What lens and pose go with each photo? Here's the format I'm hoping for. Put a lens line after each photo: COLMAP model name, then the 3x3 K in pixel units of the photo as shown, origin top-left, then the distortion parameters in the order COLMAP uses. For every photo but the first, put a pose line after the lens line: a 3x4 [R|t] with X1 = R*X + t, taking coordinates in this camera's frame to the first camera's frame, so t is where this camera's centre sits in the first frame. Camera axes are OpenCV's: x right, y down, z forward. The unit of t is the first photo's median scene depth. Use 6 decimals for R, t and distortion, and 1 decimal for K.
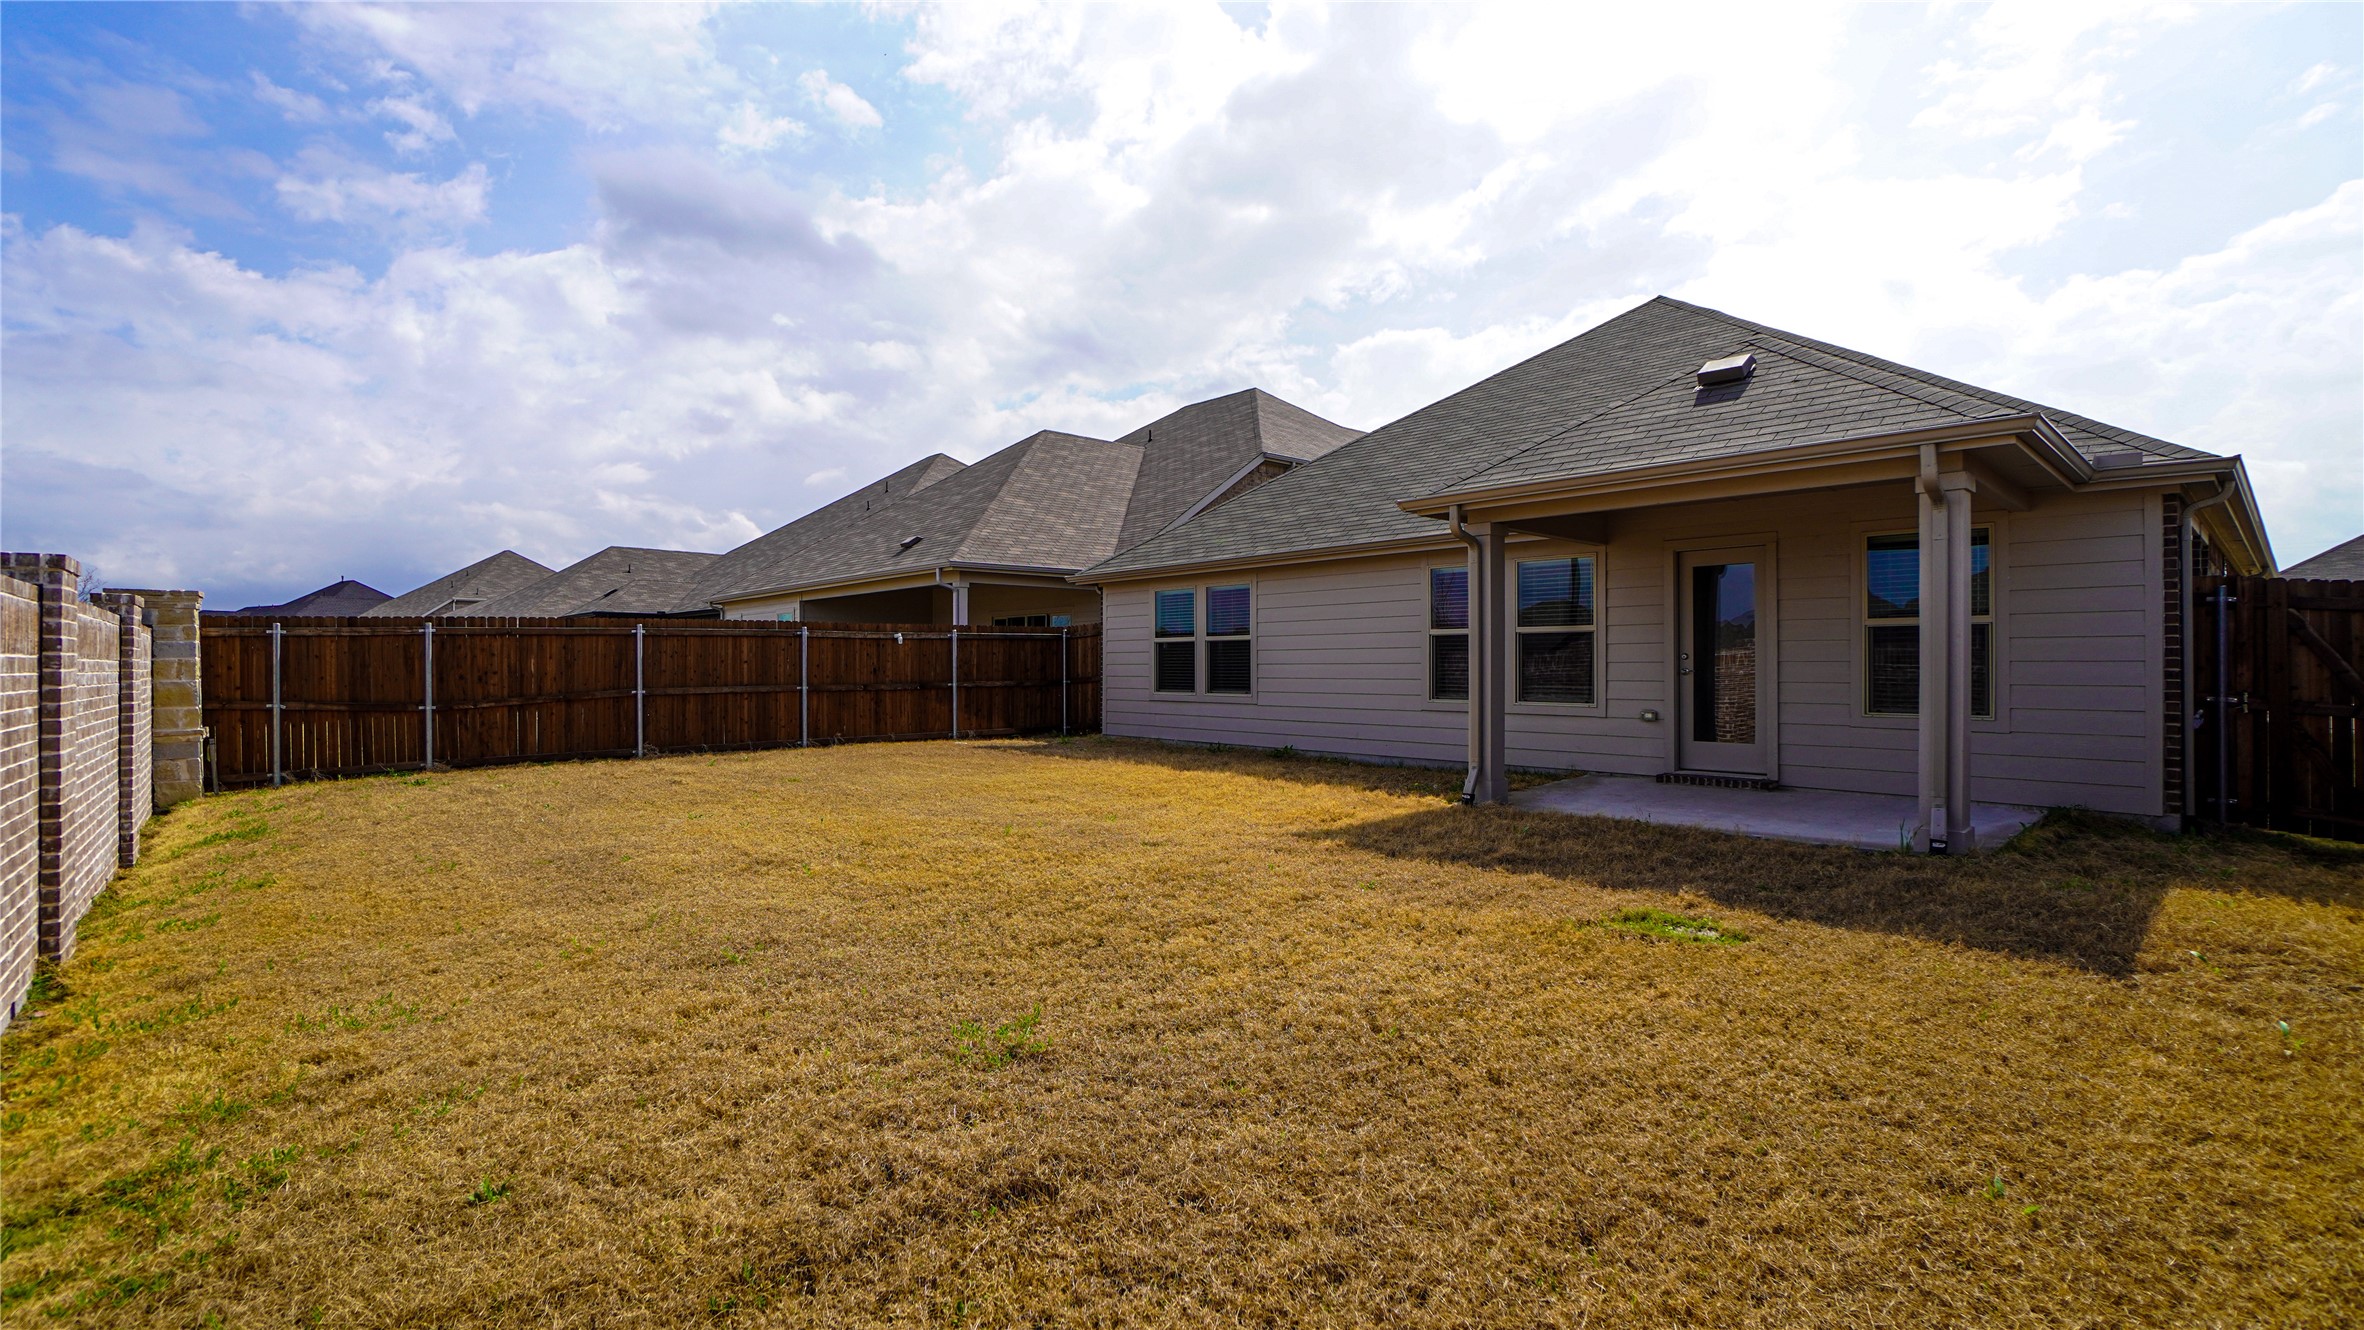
lens RADIAL K [[1058.7, 0, 1172.3], [0, 1058.7, 658.1], [0, 0, 1]] dist [-0.063943, 0.026191]
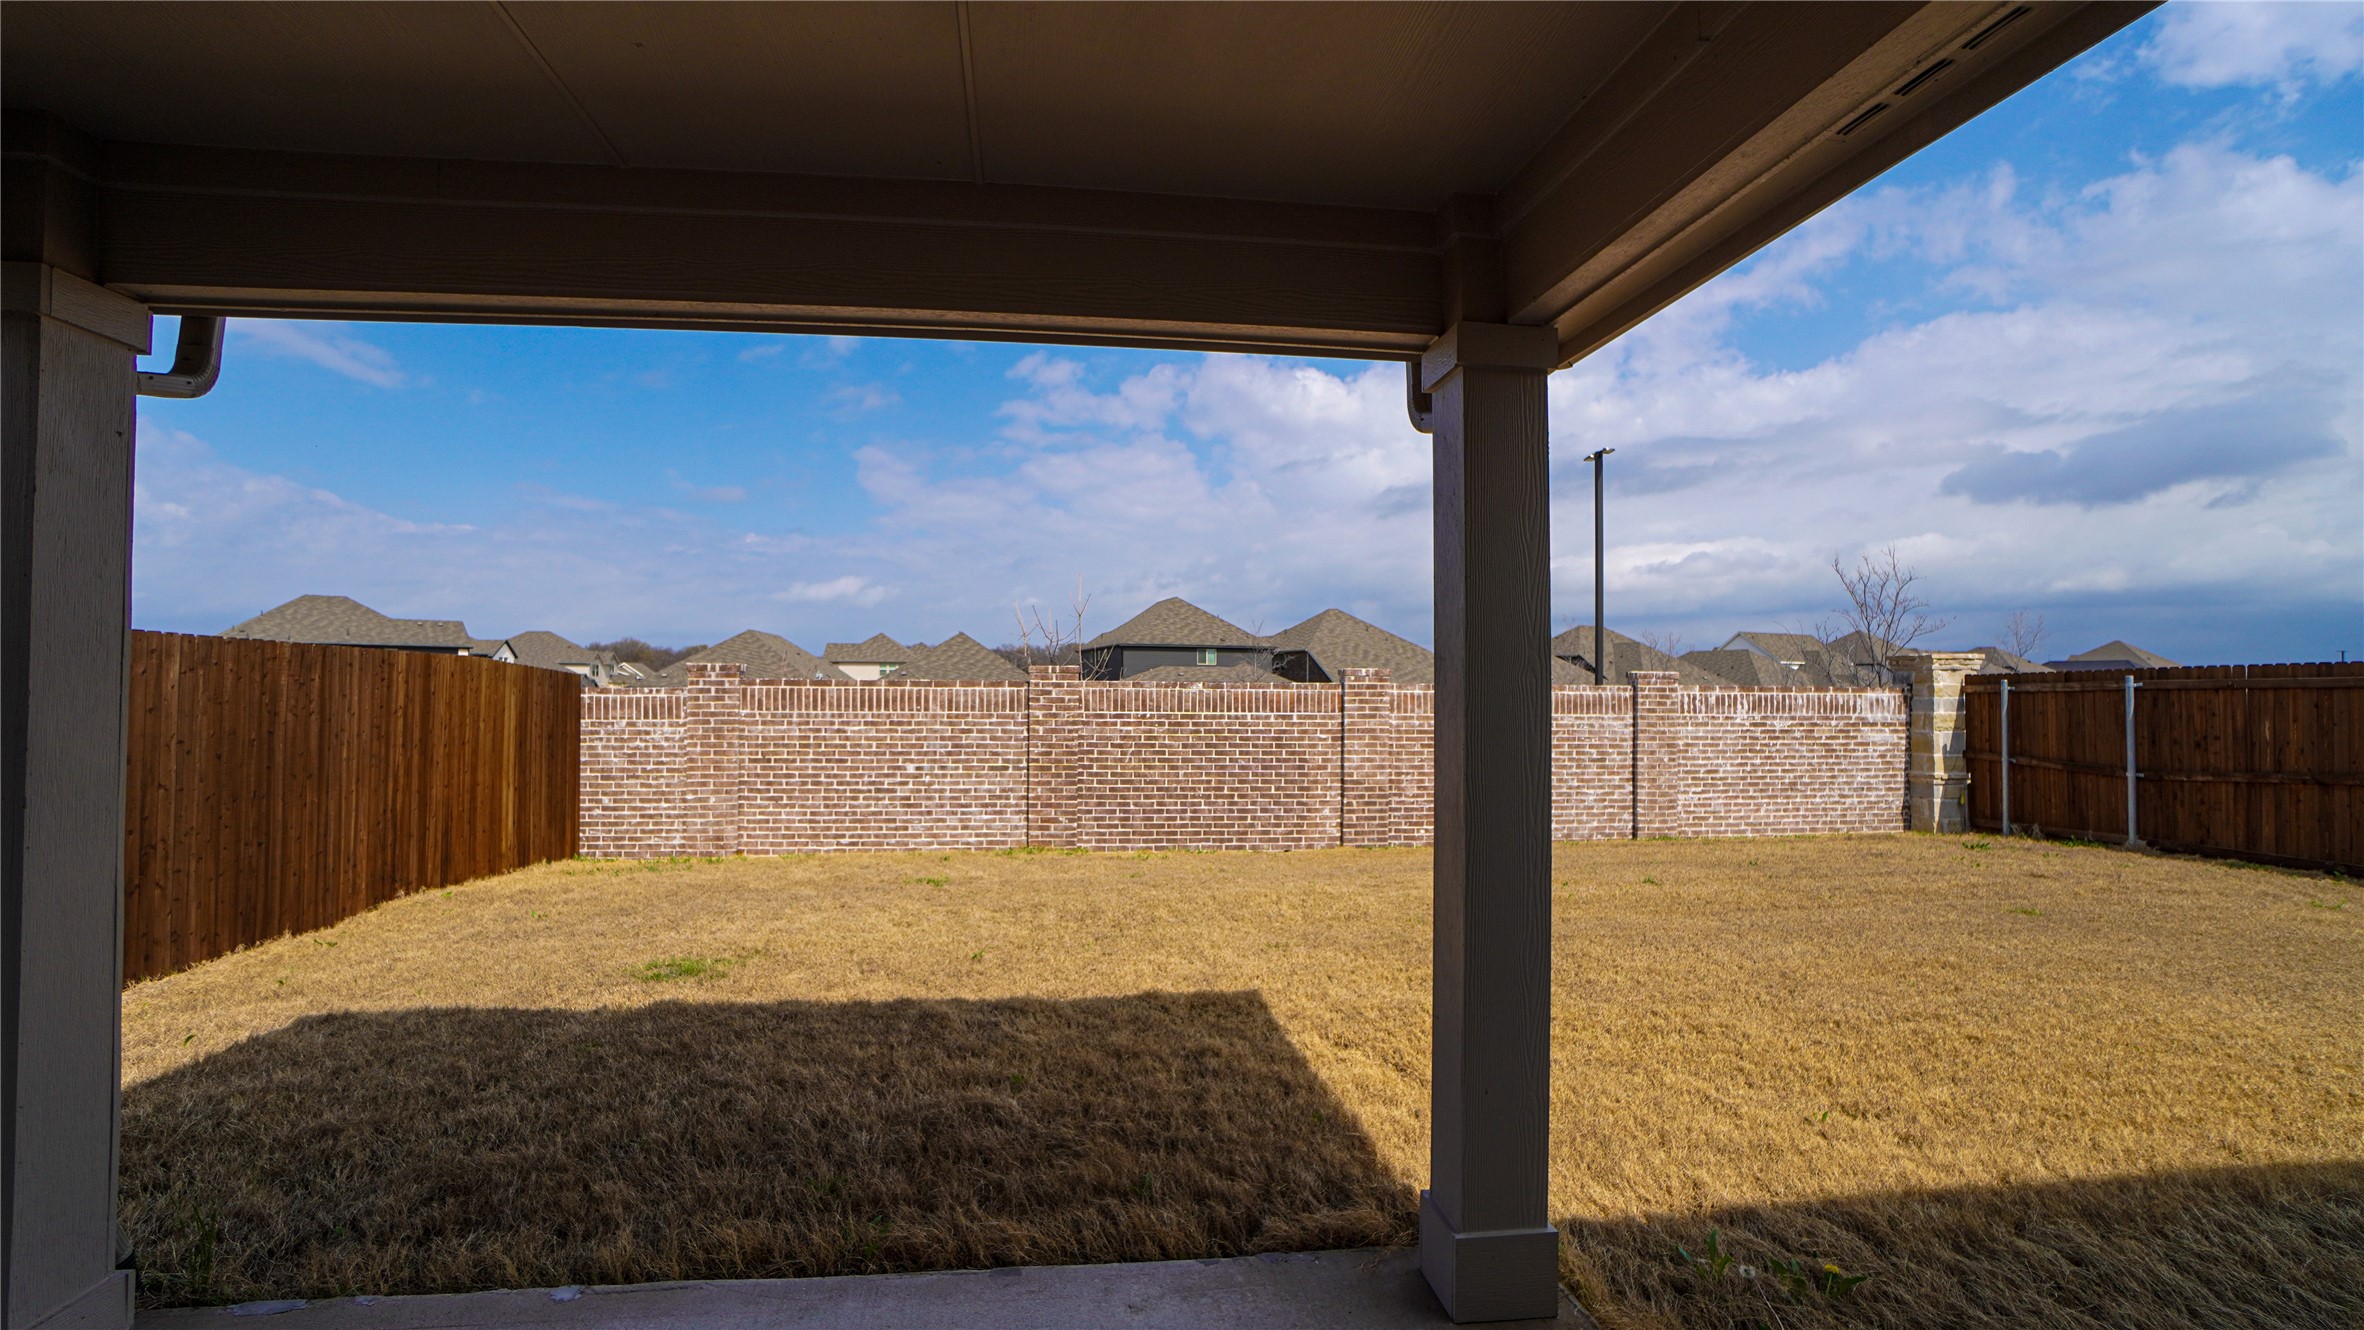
lens RADIAL K [[1058.7, 0, 1172.3], [0, 1058.7, 658.1], [0, 0, 1]] dist [-0.063943, 0.026191]
pose [[-0.581968, -0.025799, -0.812802, 0.430776], [-0.003356, 0.999564, -0.029324, -0.020995], [0.813205, -0.014338, -0.581801, 0.829985]]
